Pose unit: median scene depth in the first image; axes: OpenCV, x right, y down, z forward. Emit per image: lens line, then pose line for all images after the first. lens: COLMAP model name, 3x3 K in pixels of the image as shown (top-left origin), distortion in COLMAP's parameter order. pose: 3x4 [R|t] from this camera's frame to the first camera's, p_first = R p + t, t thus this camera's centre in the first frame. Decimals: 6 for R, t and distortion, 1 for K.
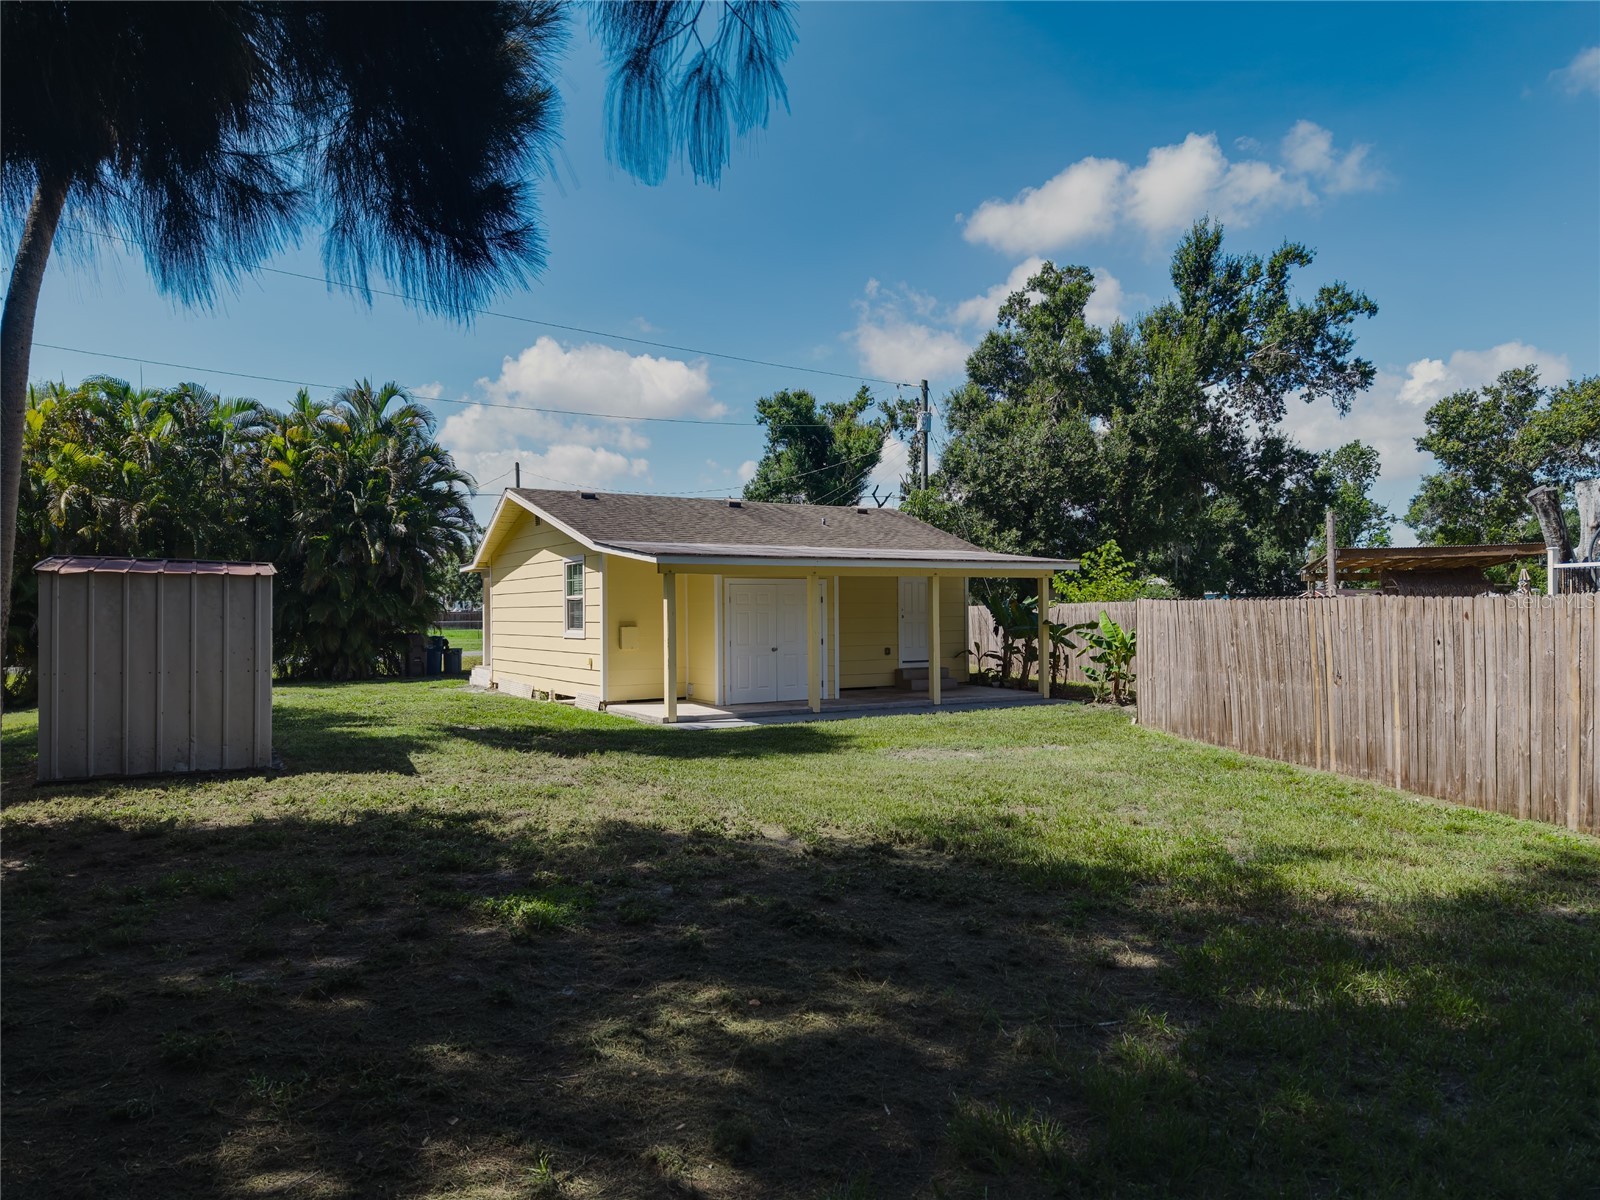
lens RADIAL K [[1063.1, 0, 800.5], [0, 1063.1, 618.3], [0, 0, 1]] dist [0.030979, -0.002803]
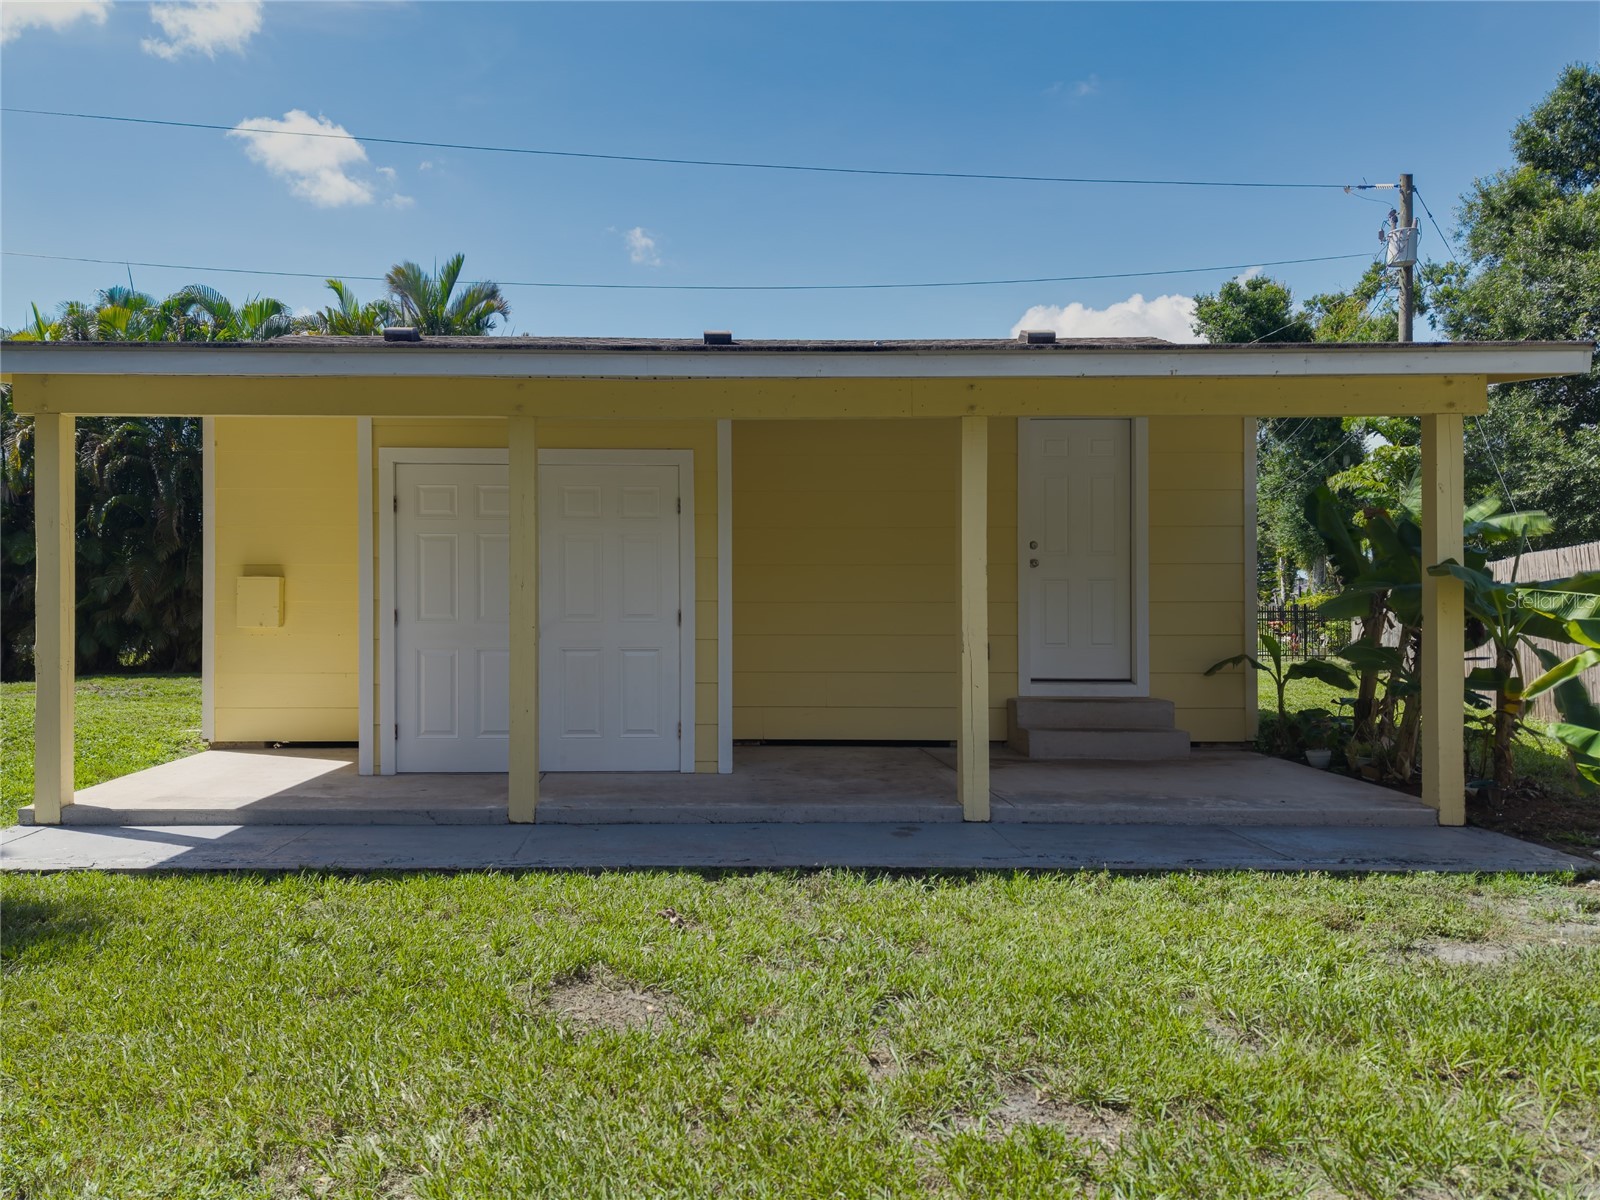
lens RADIAL K [[1016.6, 0, 799.3], [0, 1016.6, 620.7], [0, 0, 1]] dist [0.007378, 0.002080]
pose [[0.849741, 0.011871, -0.527067, 0.129130], [-0.011547, 0.999926, 0.003905, 0.011181], [0.527074, 0.002768, 0.849815, 0.379118]]
